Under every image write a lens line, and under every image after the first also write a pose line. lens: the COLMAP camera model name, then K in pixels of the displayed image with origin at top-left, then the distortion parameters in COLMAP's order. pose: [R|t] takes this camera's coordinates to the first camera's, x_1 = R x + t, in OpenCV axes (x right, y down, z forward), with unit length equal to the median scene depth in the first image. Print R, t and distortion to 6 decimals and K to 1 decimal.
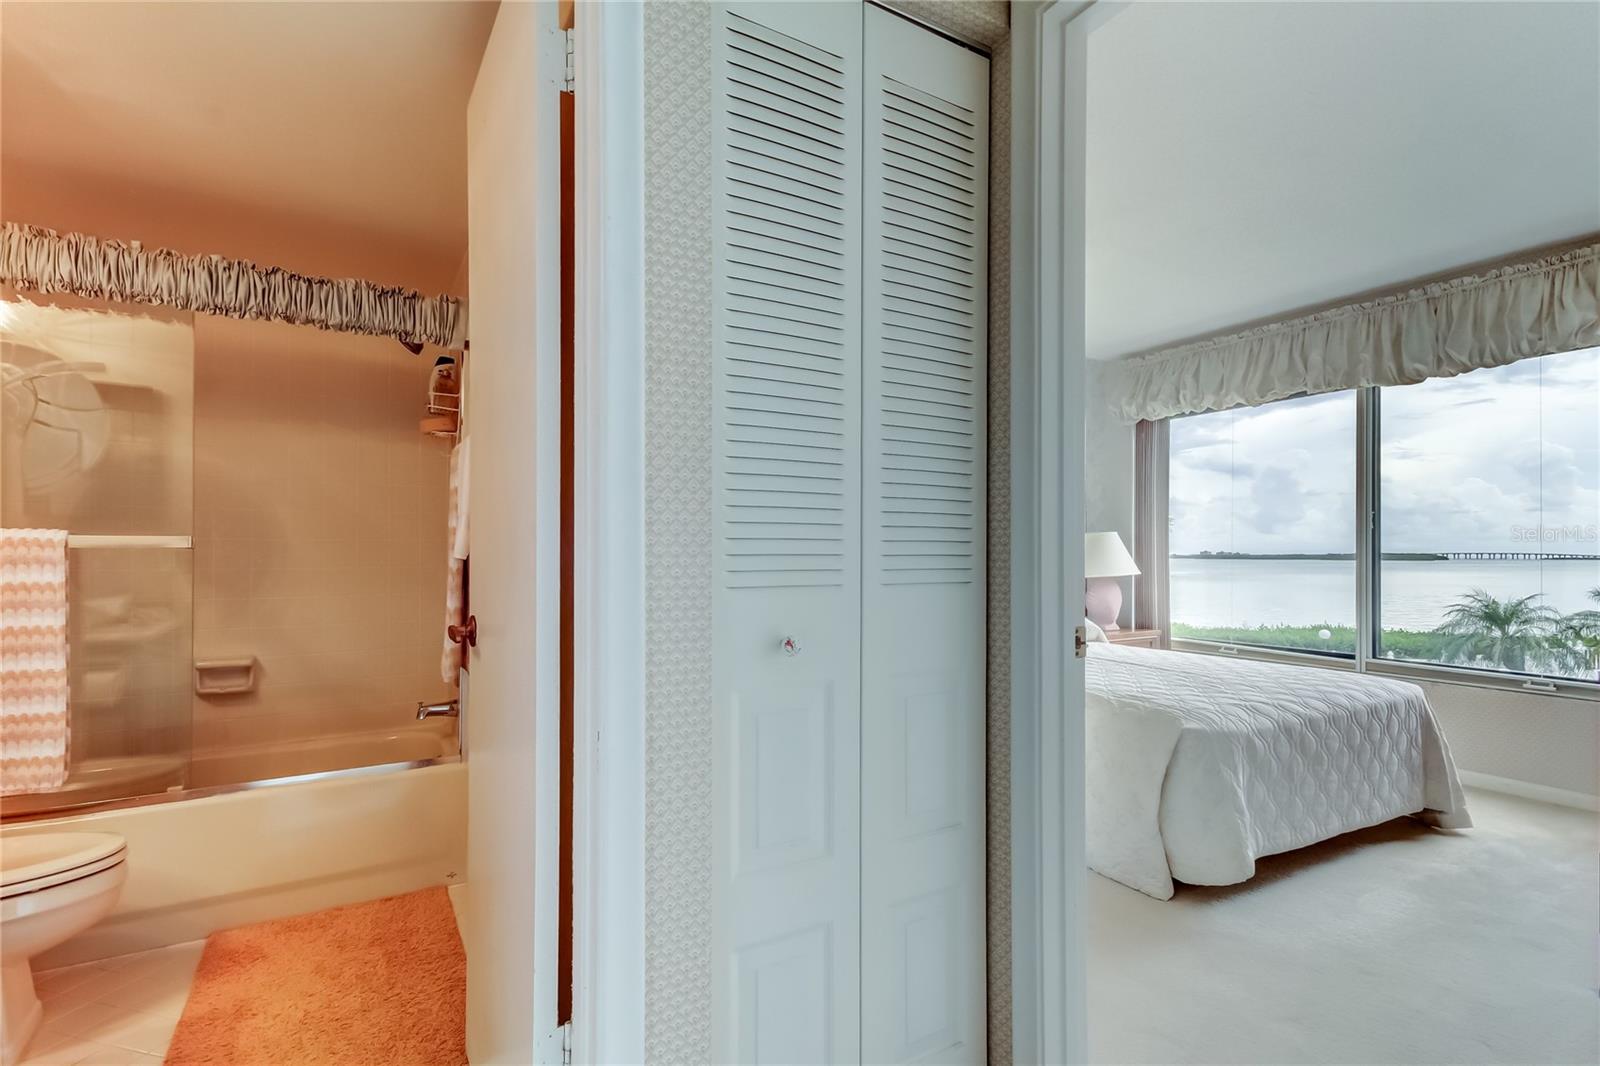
lens RADIAL K [[723.5, 0, 802.6], [0, 723.5, 549.9], [0, 0, 1]] dist [0.036057, -0.017940]
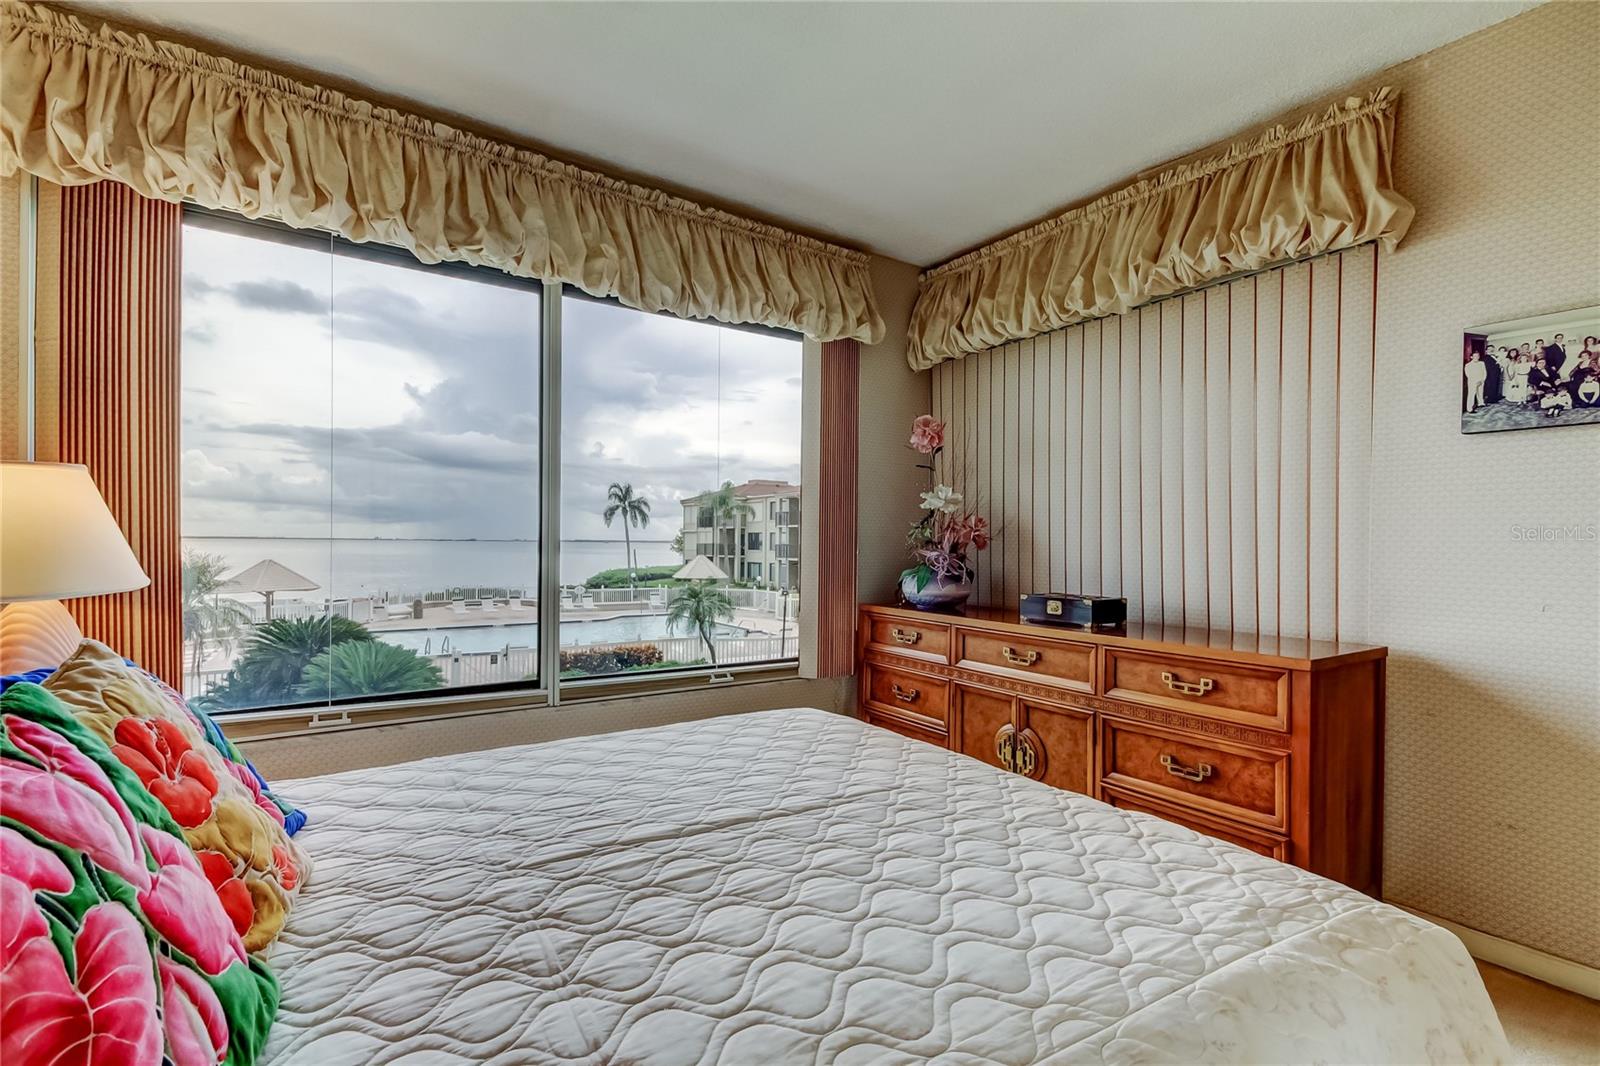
lens RADIAL K [[734.2, 0, 801.1], [0, 734.2, 548.6], [0, 0, 1]] dist [0.000800, -0.000734]
pose [[-0.102924, -0.018533, 0.994516, 0.078237], [-0.011158, 0.999785, 0.017477, 0.002645], [-0.994627, -0.009298, -0.103109, 1.233140]]
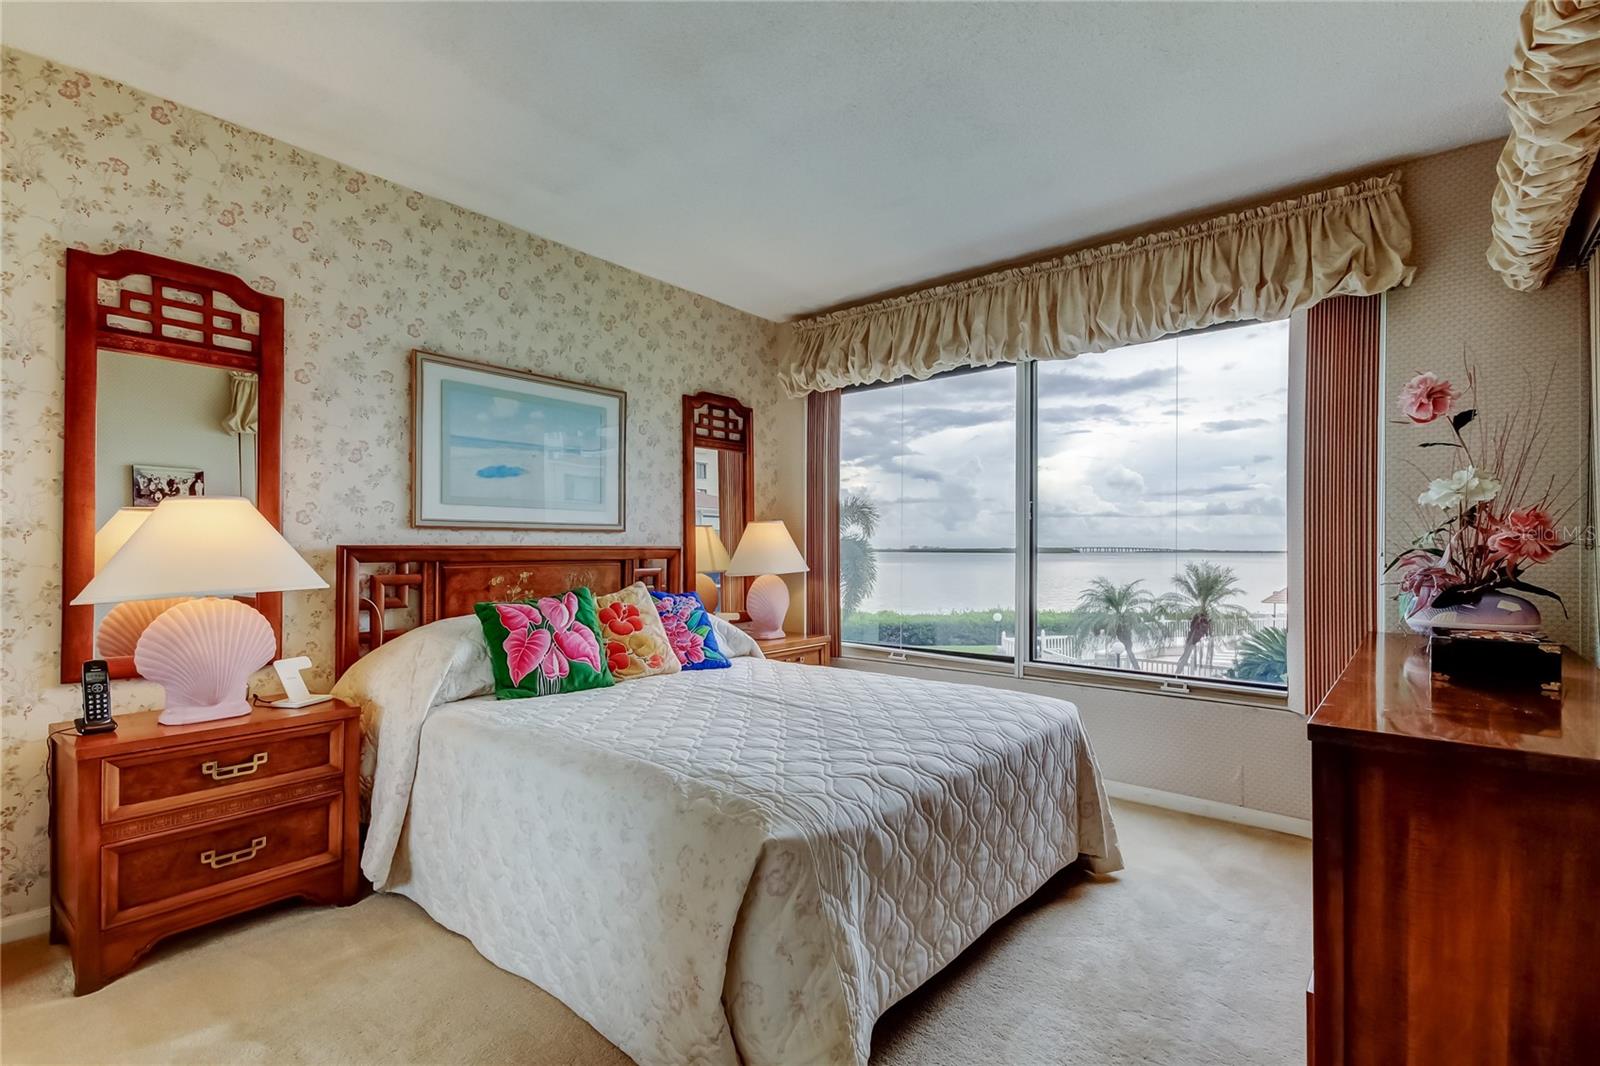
lens RADIAL K [[734.2, 0, 801.1], [0, 734.2, 548.6], [0, 0, 1]] dist [0.000800, -0.000734]
pose [[0.937327, 0.000603, 0.348449, 0.280684], [-0.002963, 0.999976, 0.006242, 0.002804], [-0.348437, -0.006884, 0.937307, 0.358105]]
